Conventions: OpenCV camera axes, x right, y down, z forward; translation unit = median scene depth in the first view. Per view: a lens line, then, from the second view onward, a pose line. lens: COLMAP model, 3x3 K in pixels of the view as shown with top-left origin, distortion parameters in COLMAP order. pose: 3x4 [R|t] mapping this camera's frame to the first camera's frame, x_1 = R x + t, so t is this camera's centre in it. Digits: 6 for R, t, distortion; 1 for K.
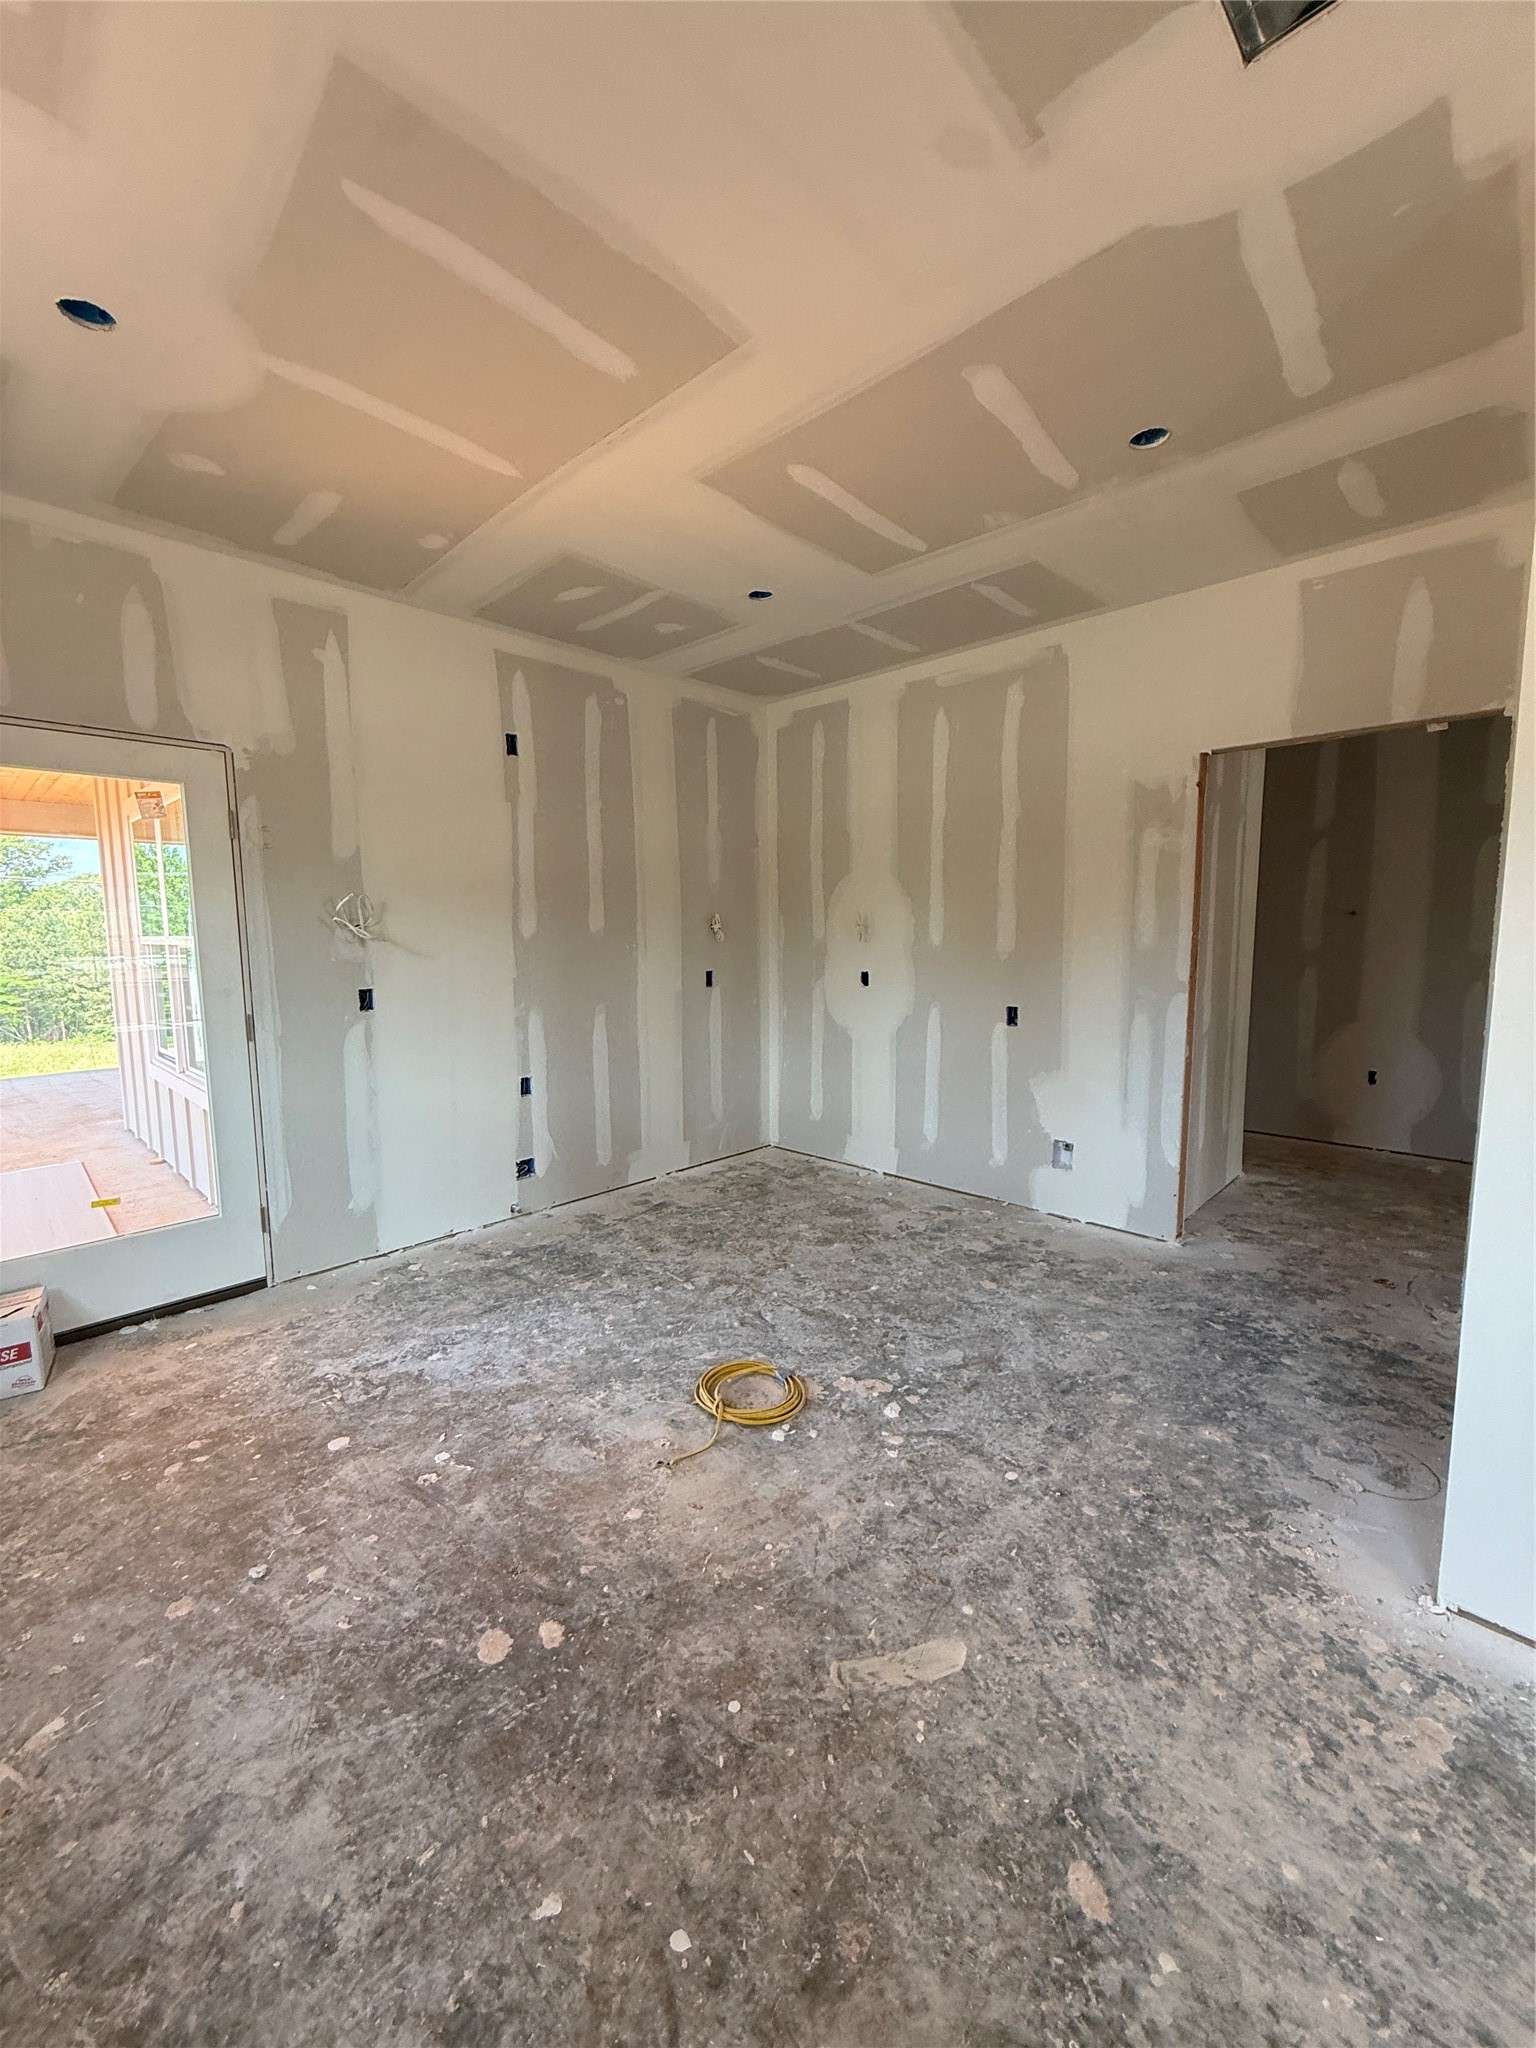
lens RADIAL K [[814.1, 0, 769.0], [0, 814.1, 1021.0], [0, 0, 1]] dist [-0.000023, 0.000287]
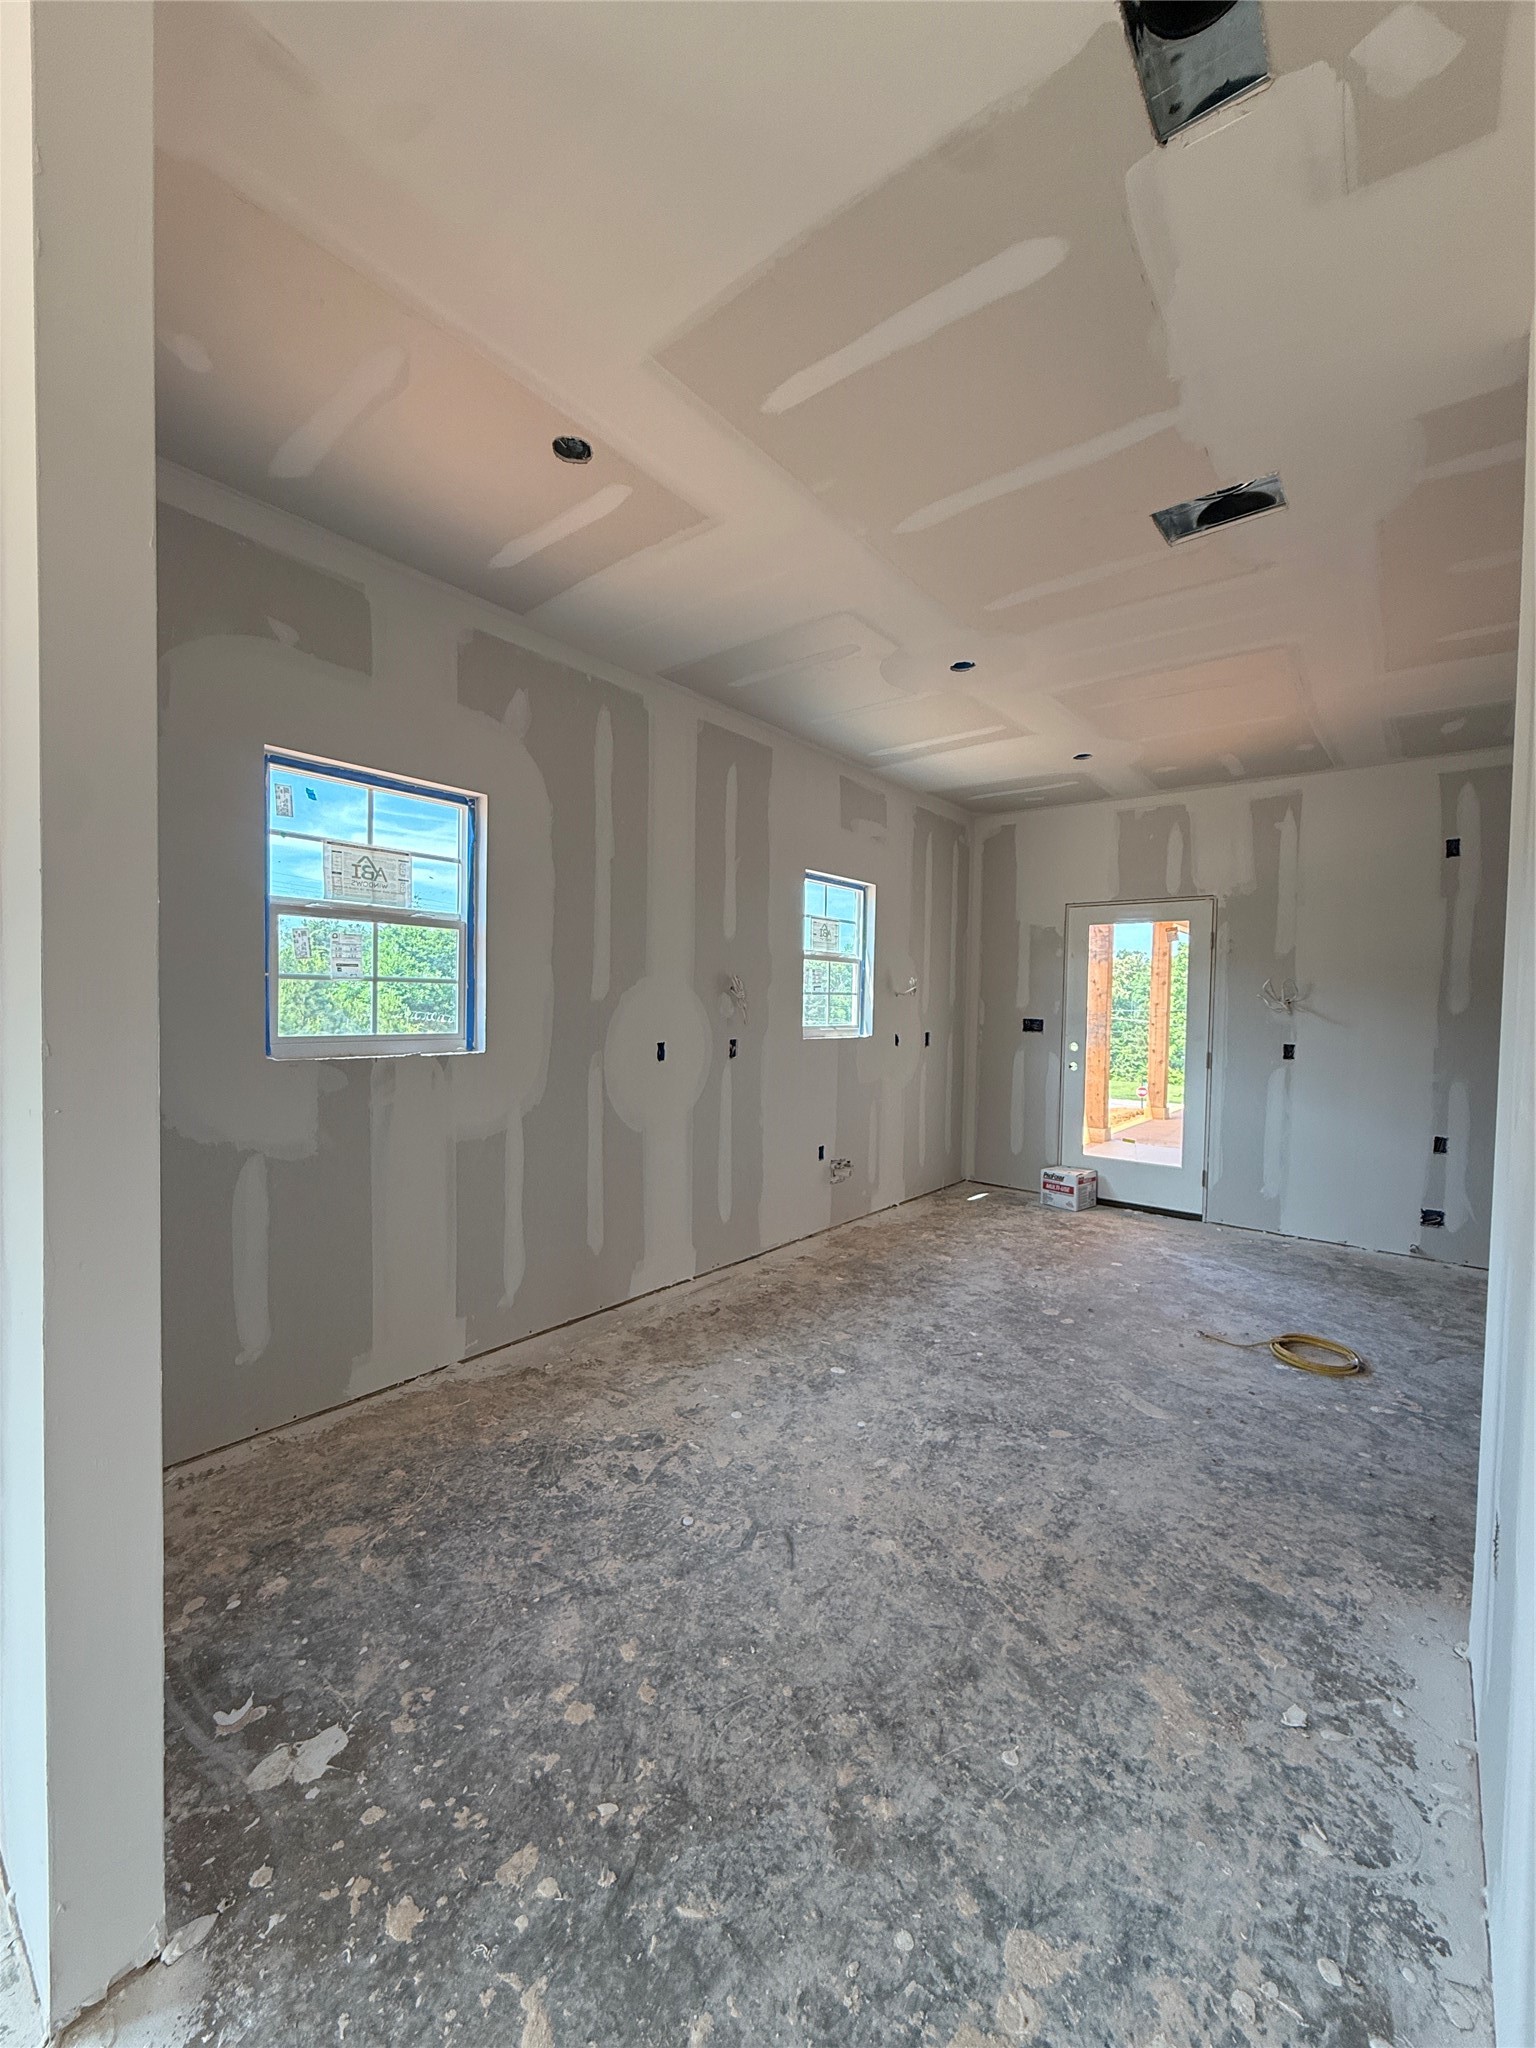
lens RADIAL K [[814.6, 0, 768.3], [0, 814.6, 1022.1], [0, 0, 1]] dist [-0.001158, 0.000489]
pose [[0.079963, 0.037522, -0.996091, 1.216533], [-0.129136, 0.991260, 0.026973, 0.002382], [0.988398, 0.126474, 0.084110, -0.051373]]
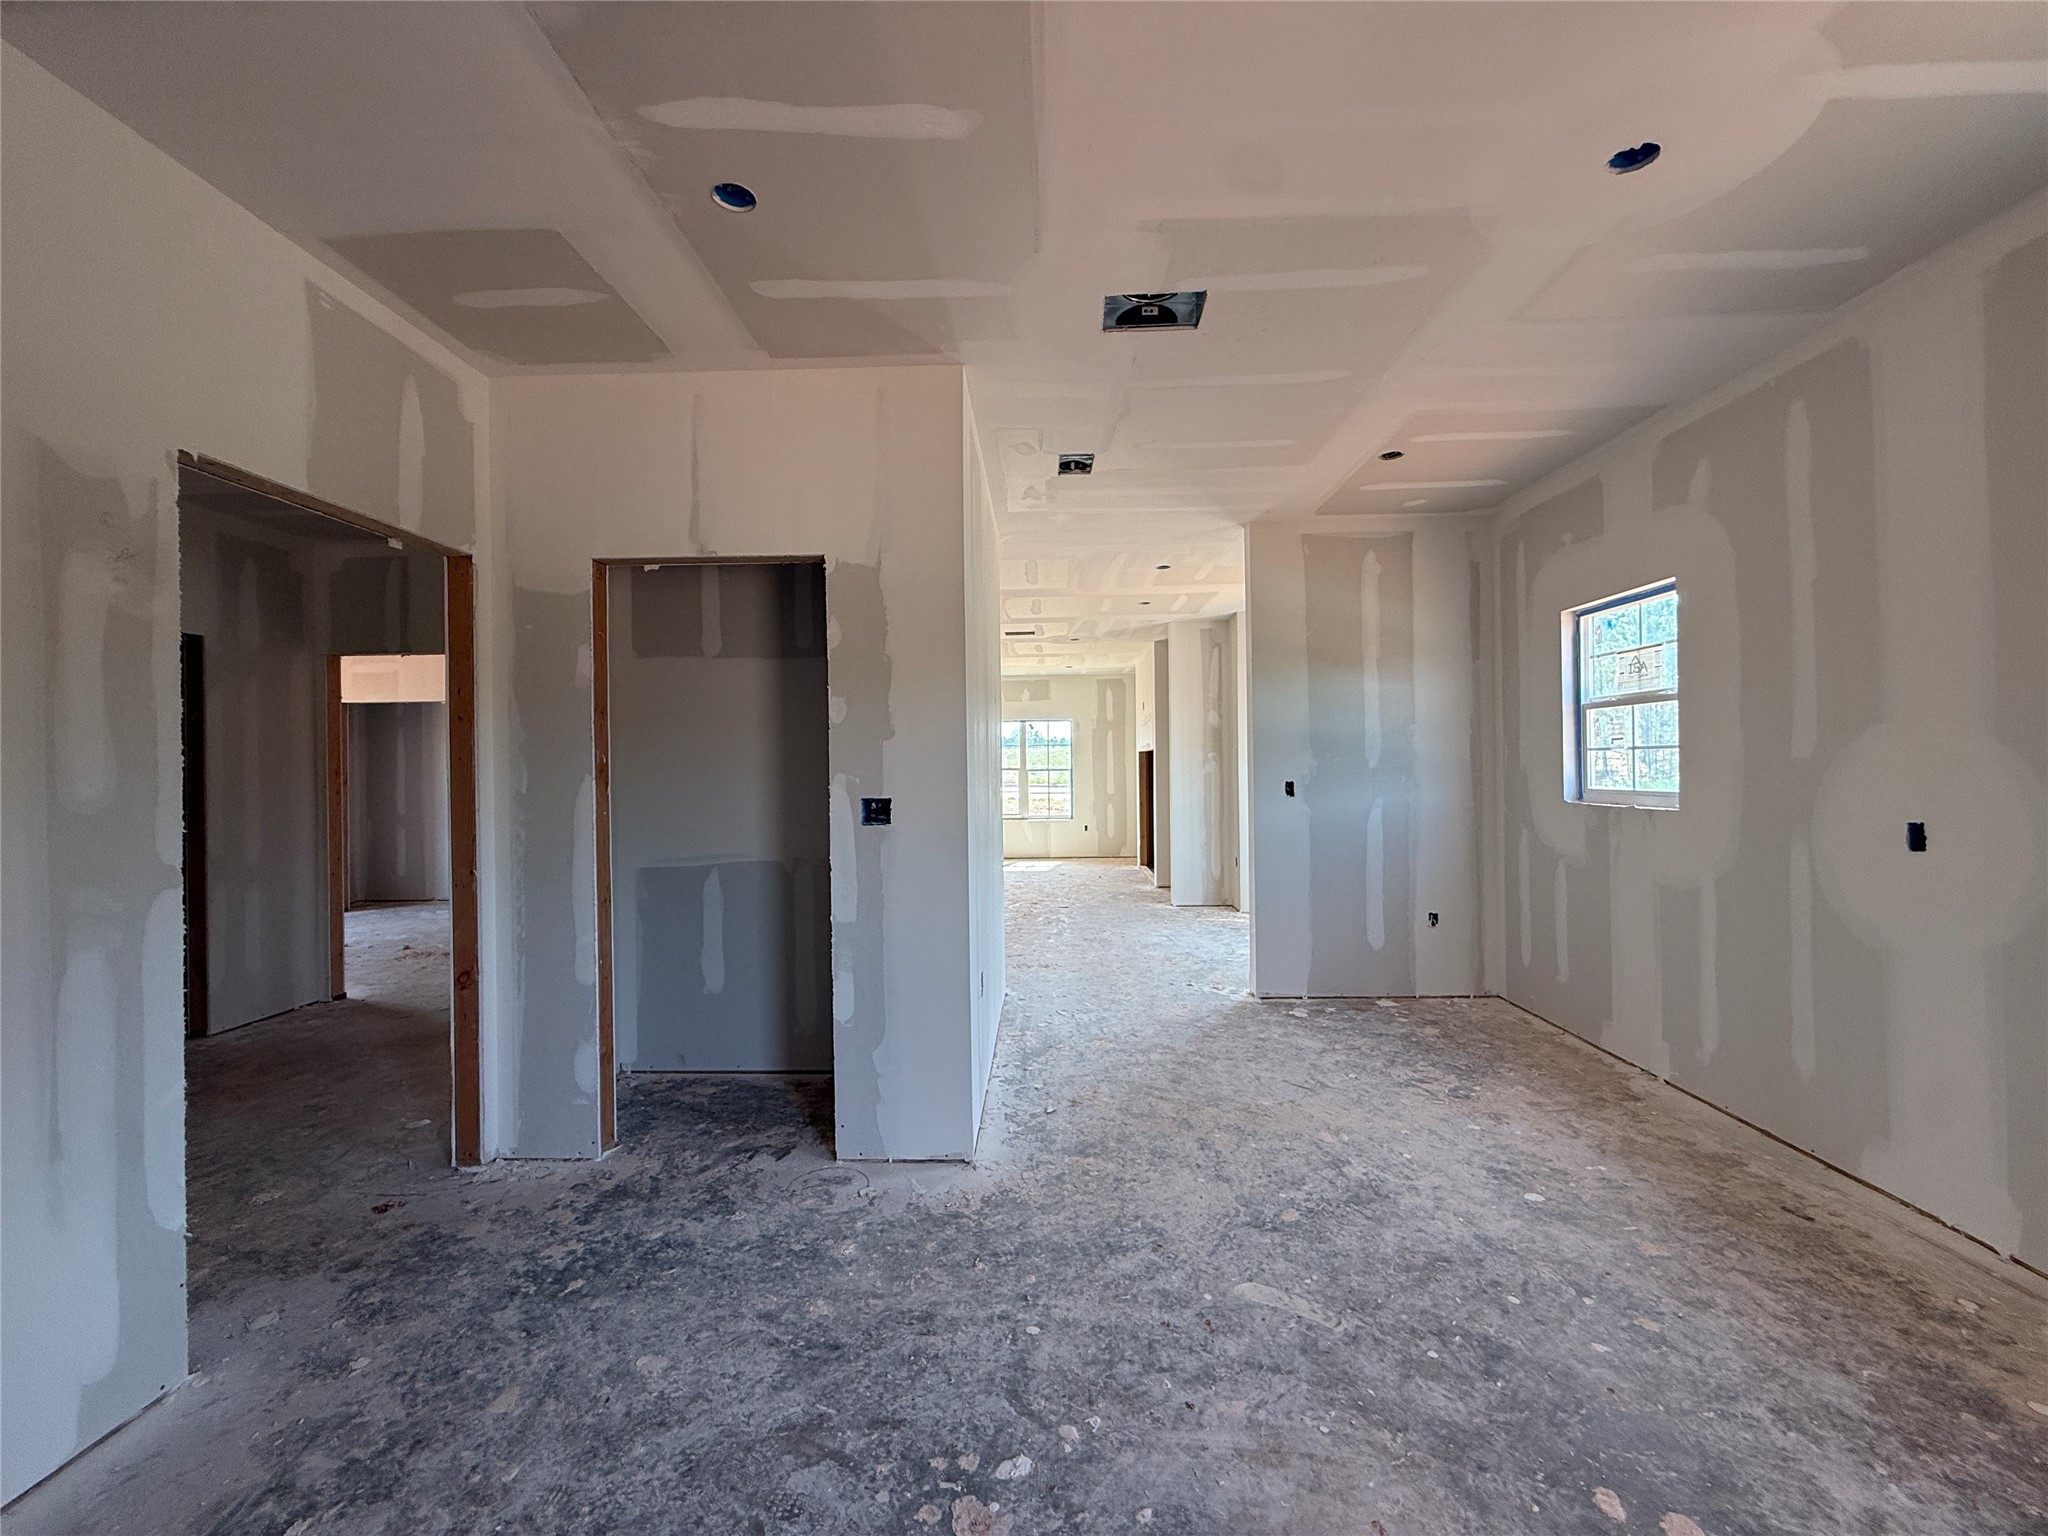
lens RADIAL K [[813.5, 0, 1019.4], [0, 813.5, 768.8], [0, 0, 1]] dist [-0.000967, 0.000203]
pose [[-0.663132, 0.014476, 0.748362, -0.352989], [0.099375, 0.992665, 0.068856, -0.134703], [-0.741876, 0.120028, -0.659707, 1.345300]]
